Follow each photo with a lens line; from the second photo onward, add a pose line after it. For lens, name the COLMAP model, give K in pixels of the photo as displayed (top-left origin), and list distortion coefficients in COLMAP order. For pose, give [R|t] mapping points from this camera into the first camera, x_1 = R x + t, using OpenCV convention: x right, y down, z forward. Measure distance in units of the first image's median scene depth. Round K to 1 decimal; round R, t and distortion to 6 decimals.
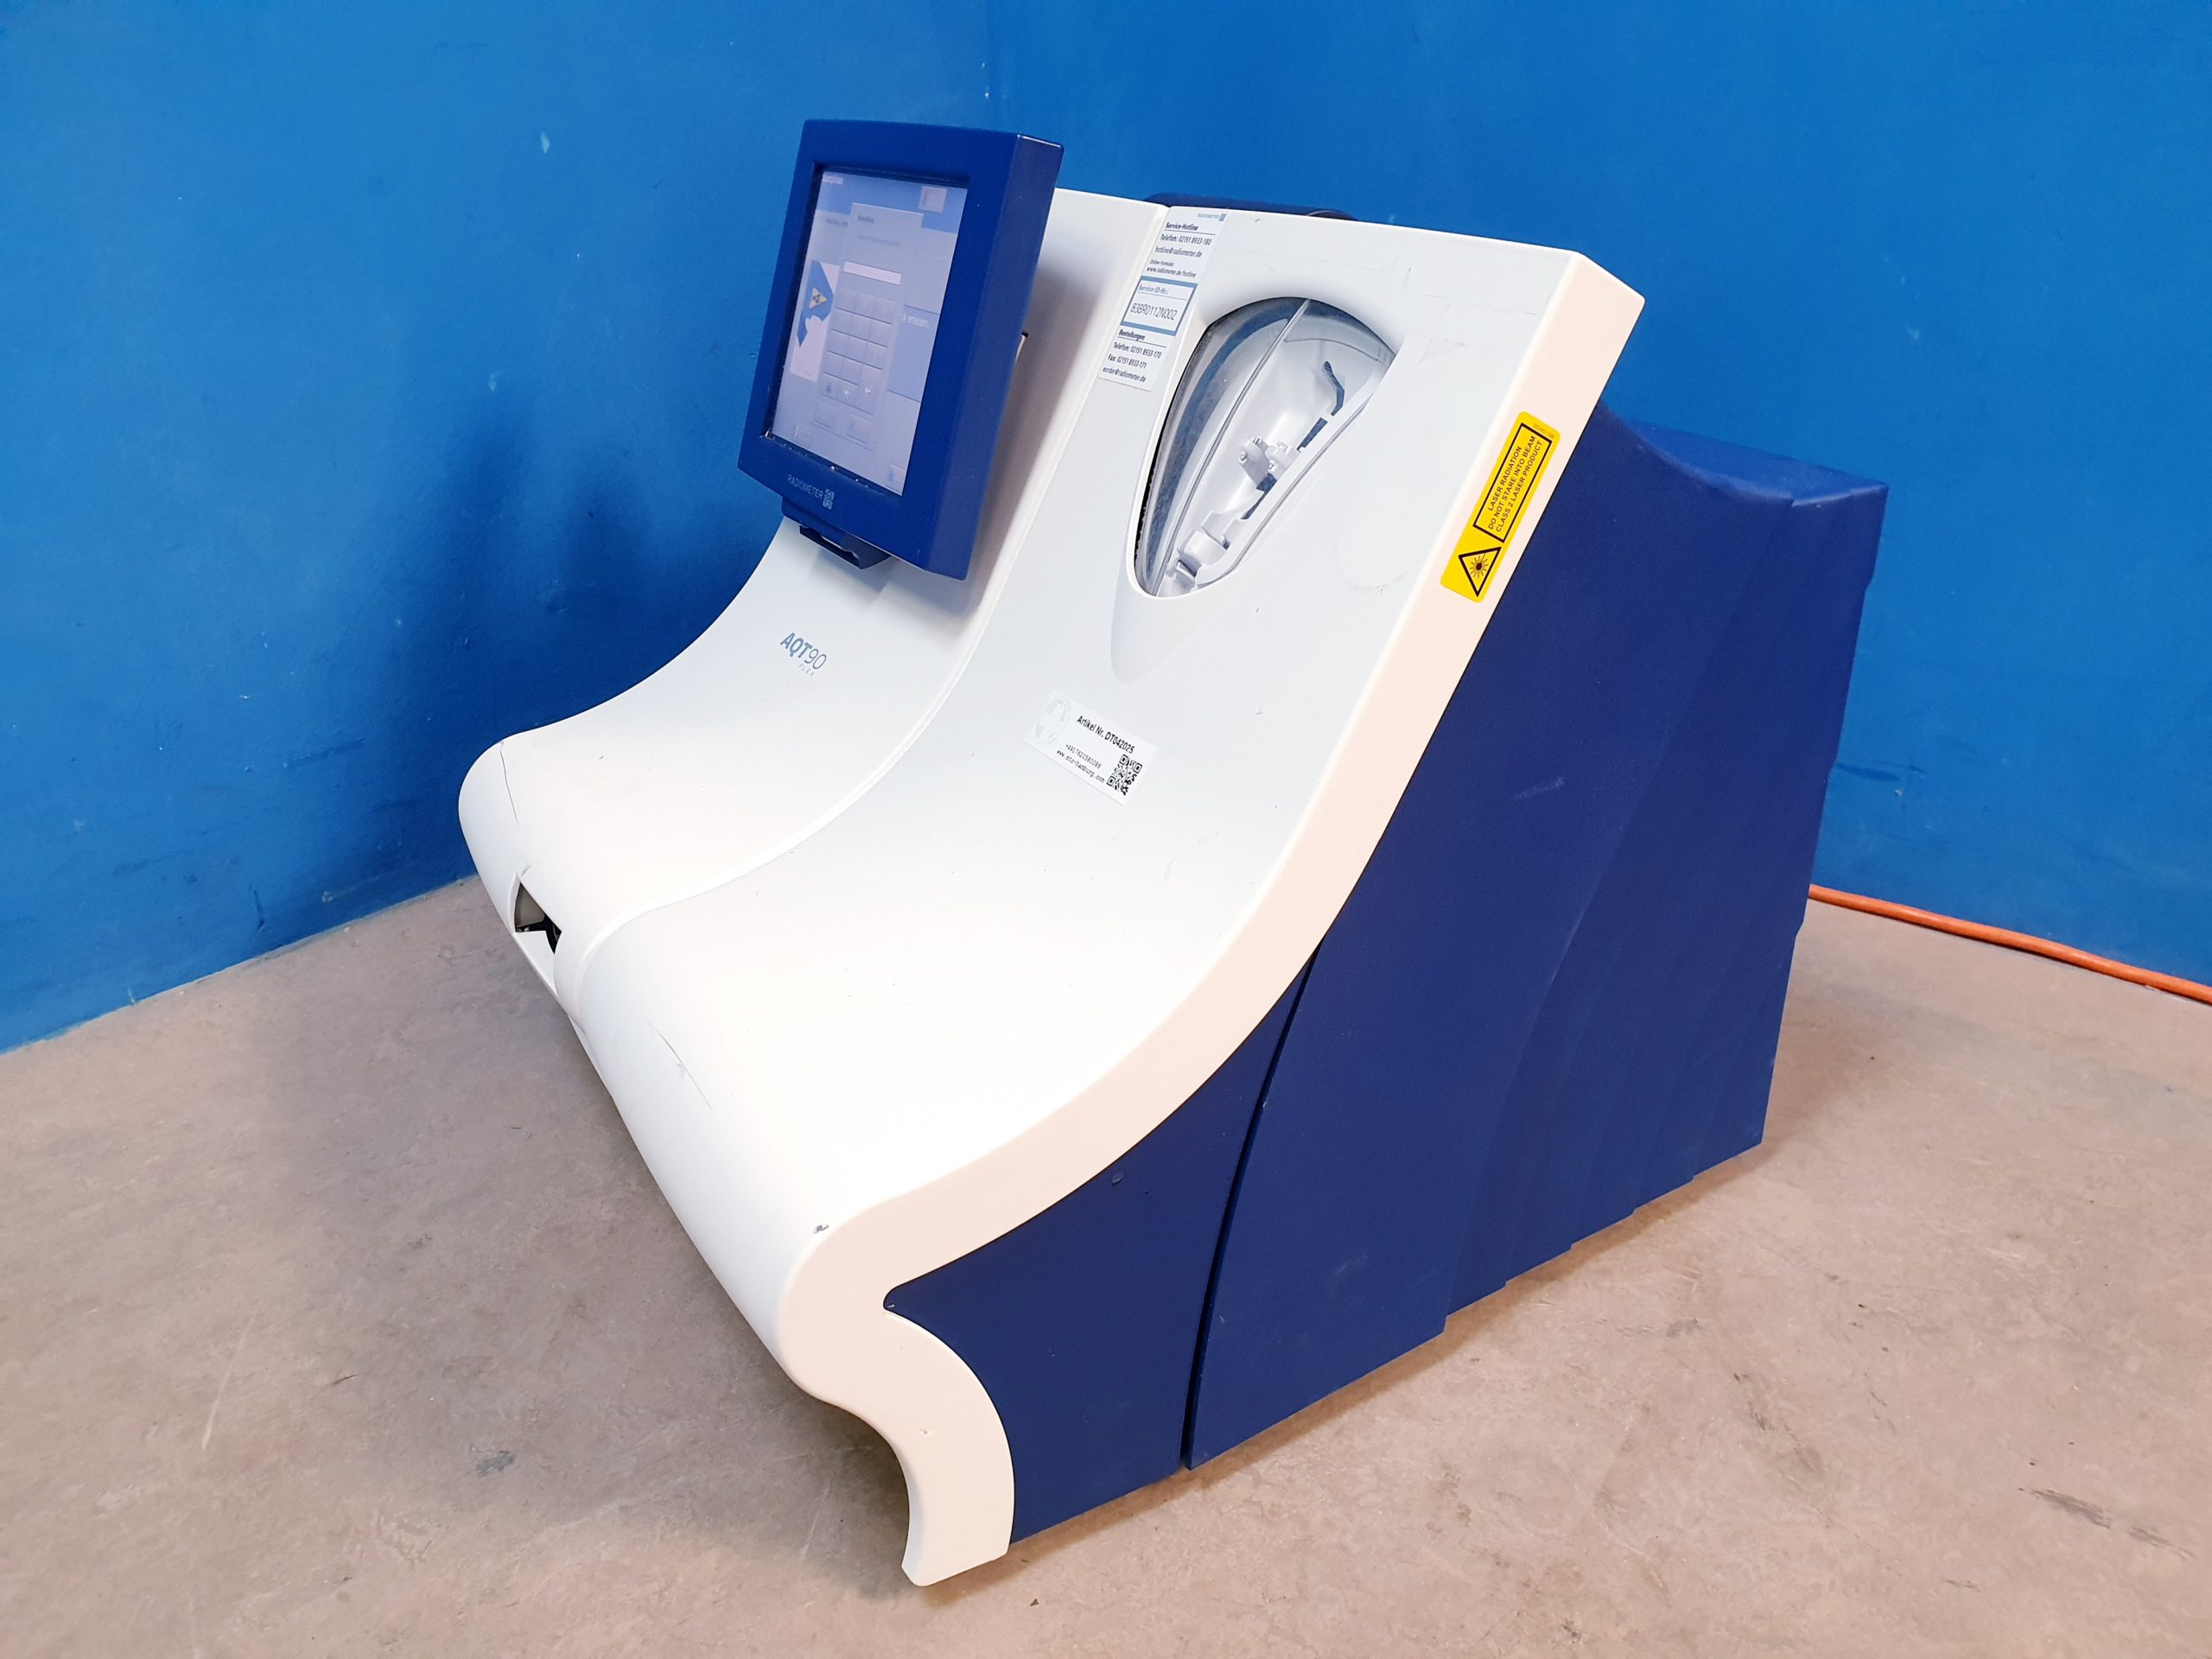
lens RADIAL K [[1691.2, 0, 1121.4], [0, 1691.2, 849.8], [0, 0, 1]] dist [-0.028714, 0.060356]
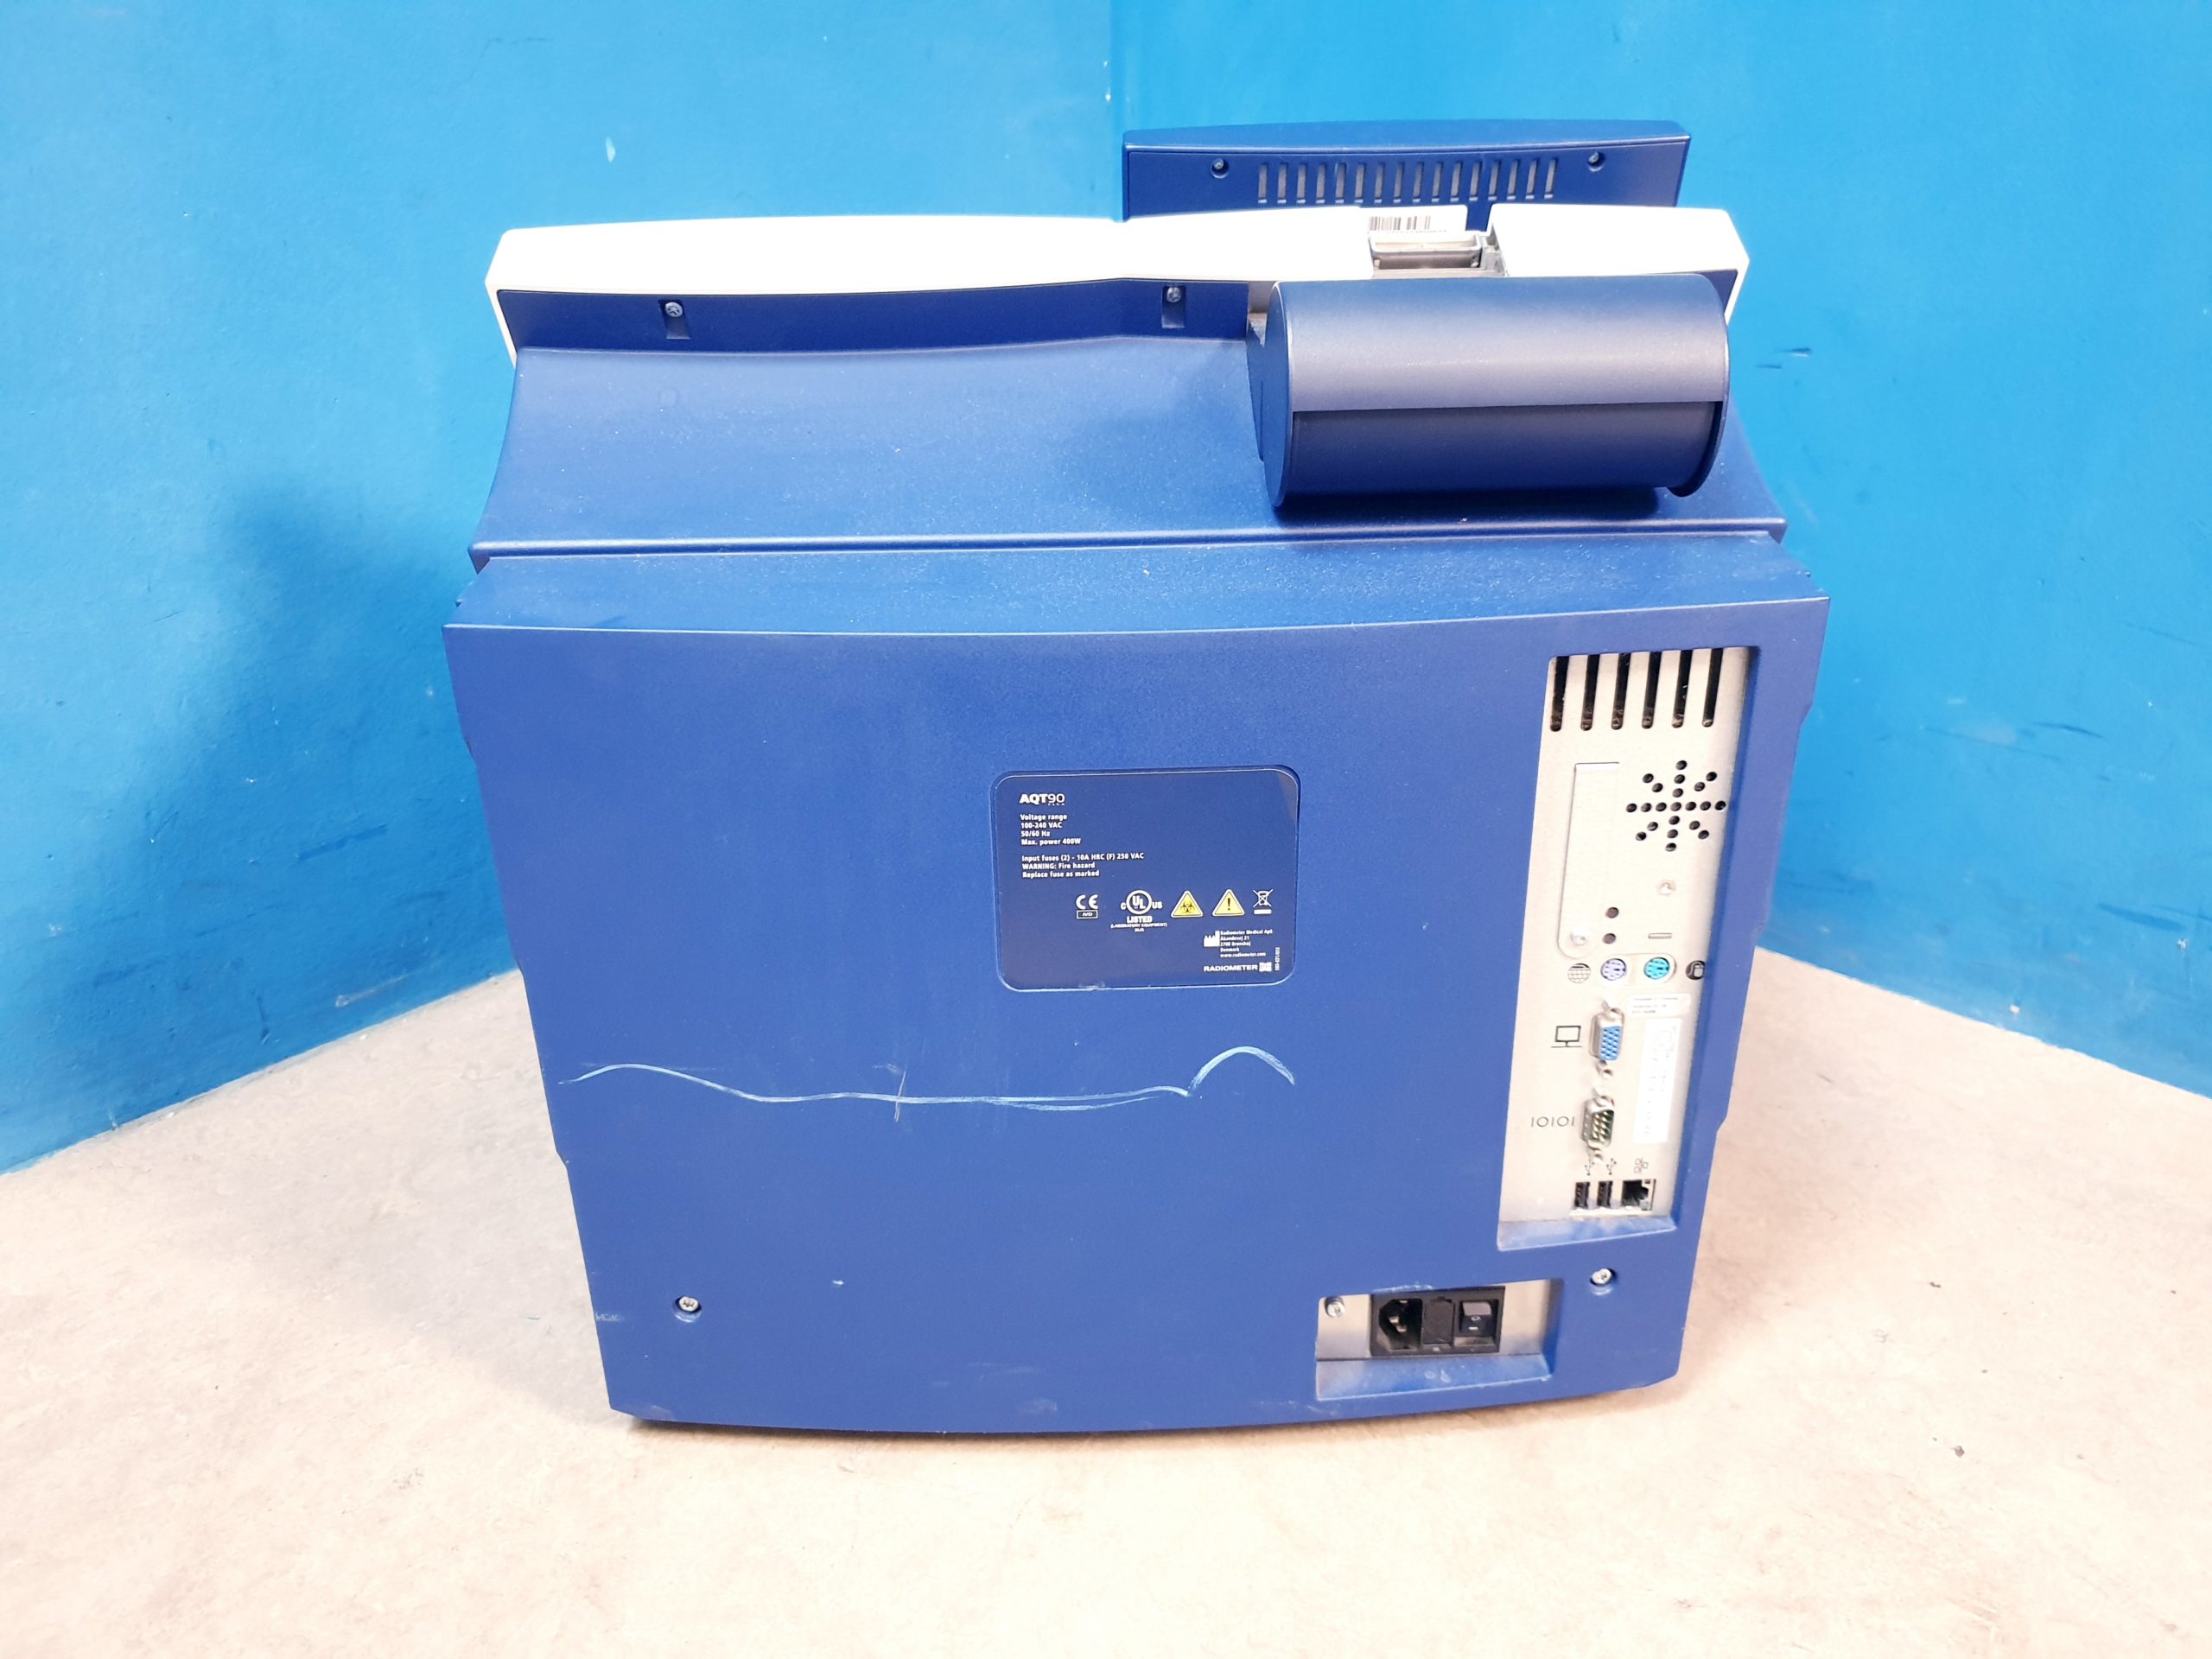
lens RADIAL K [[1705.1, 0, 1128.9], [0, 1705.1, 835.1], [0, 0, 1]] dist [0.010994, 0.002312]
pose [[0.998757, 0.028369, -0.040978, -0.040798], [-0.028680, 0.999564, -0.007032, -0.099598], [0.040761, 0.008199, 0.999135, 0.191413]]
